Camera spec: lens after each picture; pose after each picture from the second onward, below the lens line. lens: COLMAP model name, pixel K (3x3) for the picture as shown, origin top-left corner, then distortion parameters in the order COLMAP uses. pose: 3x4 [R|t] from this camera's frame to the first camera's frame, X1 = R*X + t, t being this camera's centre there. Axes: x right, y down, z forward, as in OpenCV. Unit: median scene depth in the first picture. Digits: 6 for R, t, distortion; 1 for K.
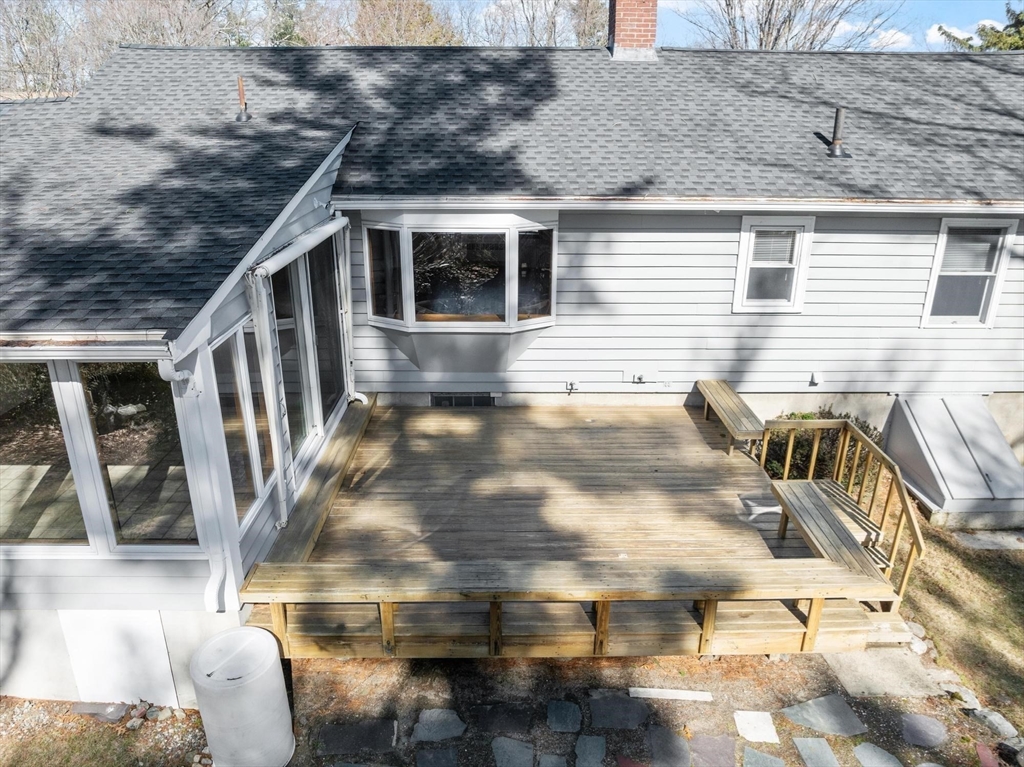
lens RADIAL K [[715.4, 0, 503.5], [0, 715.4, 386.9], [0, 0, 1]] dist [-0.037698, -0.008155]
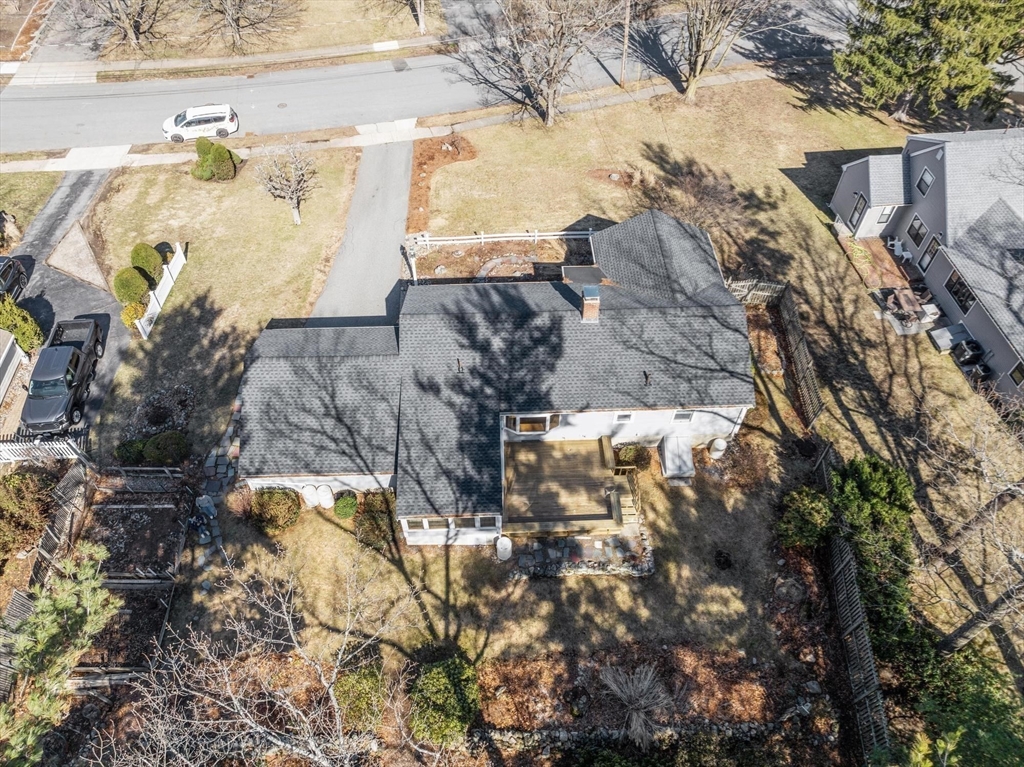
lens RADIAL K [[715.4, 0, 512.1], [0, 715.4, 381.0], [0, 0, 1]] dist [-0.037698, -0.008155]
pose [[0.998182, -0.029051, 0.052802, -0.343642], [-0.003493, 0.846783, 0.531927, -2.213578], [-0.060165, -0.531145, 0.845142, -1.824341]]
